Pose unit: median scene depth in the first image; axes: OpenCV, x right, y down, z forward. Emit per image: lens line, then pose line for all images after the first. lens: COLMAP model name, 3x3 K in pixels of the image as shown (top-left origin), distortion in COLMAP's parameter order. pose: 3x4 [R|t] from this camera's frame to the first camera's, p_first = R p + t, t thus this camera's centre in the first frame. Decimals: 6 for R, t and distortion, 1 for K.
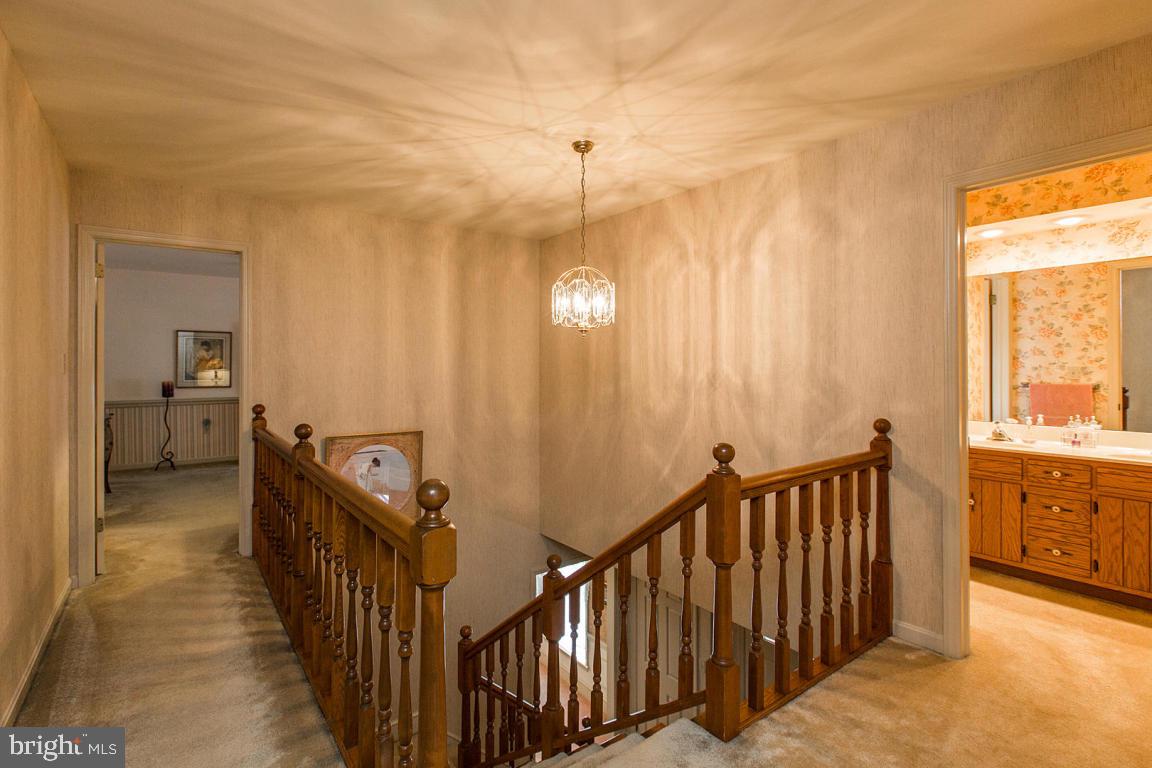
lens RADIAL K [[529.2, 0, 558.5], [0, 529.2, 372.6], [0, 0, 1]] dist [0.005355, -0.001079]
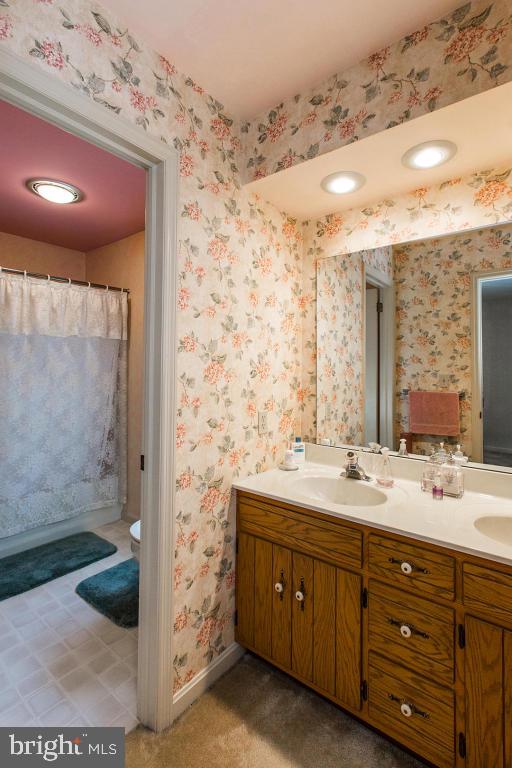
lens RADIAL K [[352.8, 0, 265.3], [0, 352.8, 367.2], [0, 0, 1]] dist [0.005355, -0.001079]
pose [[0.960397, 0.012513, 0.278356, 0.637995], [-0.007371, 0.999782, -0.019513, -0.013405], [-0.278539, 0.016688, 0.960280, 0.629015]]
